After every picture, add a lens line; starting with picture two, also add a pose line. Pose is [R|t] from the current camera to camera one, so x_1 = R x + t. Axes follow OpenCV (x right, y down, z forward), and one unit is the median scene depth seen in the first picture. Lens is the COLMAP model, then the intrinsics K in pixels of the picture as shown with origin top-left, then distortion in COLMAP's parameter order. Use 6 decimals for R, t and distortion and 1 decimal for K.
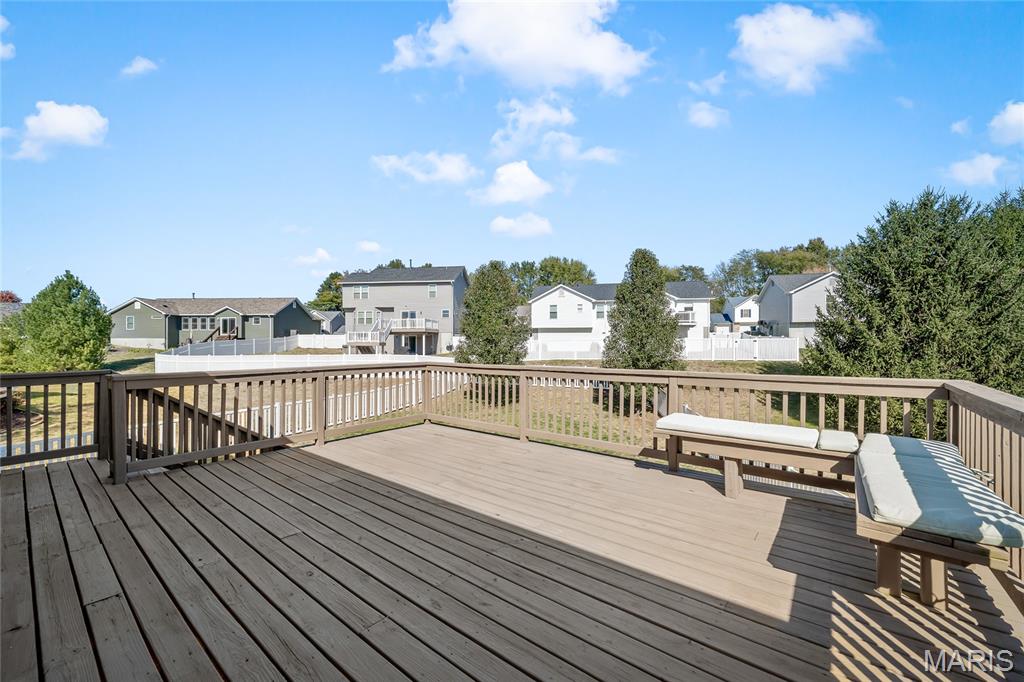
lens RADIAL K [[410.6, 0, 511.8], [0, 410.6, 345.1], [0, 0, 1]] dist [0.000124, 0.000311]
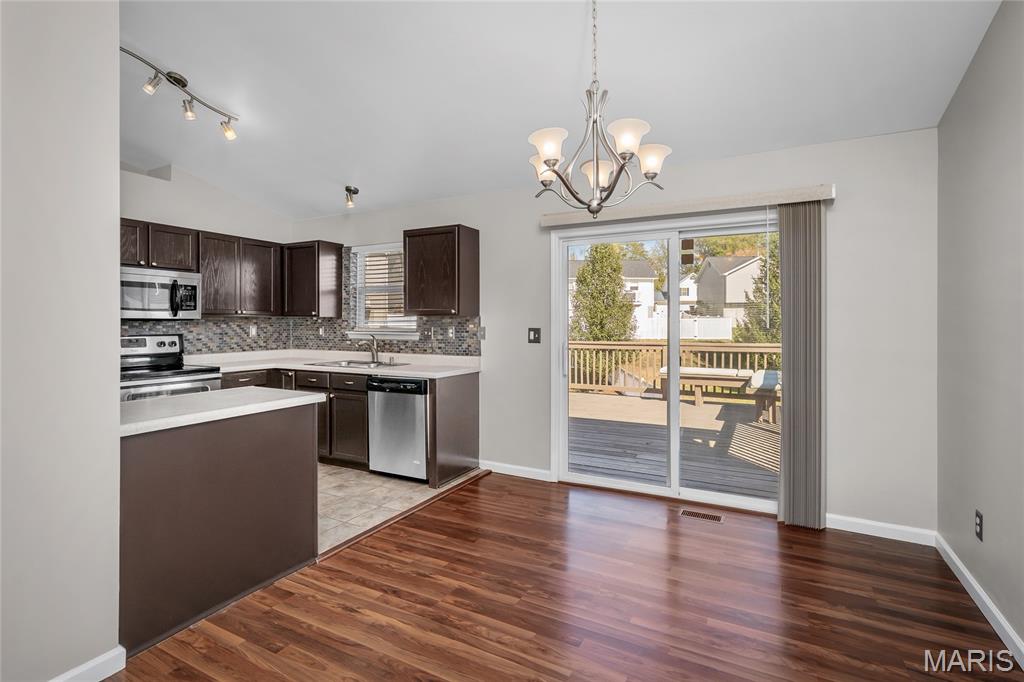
lens RADIAL K [[482.1, 0, 528.0], [0, 482.1, 325.0], [0, 0, 1]] dist [0.001194, 0.000059]
pose [[0.978150, 0.000483, 0.207900, -0.080727], [-0.001314, 0.999992, 0.003858, -0.002391], [-0.207896, -0.004047, 0.978143, -0.117918]]
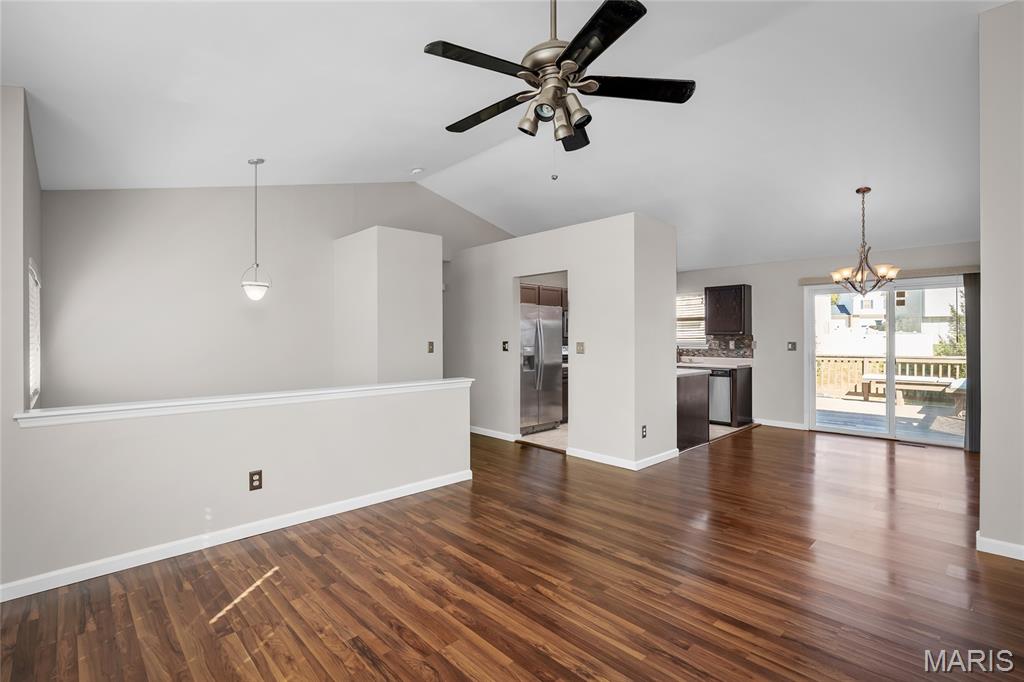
lens RADIAL K [[470.6, 0, 505.6], [0, 470.6, 339.5], [0, 0, 1]] dist [-0.002219, -0.000375]
pose [[0.991770, 0.001814, -0.128021, -0.157447], [-0.001679, 0.999998, 0.001165, -0.002321], [0.128023, -0.000940, 0.991771, -0.227841]]
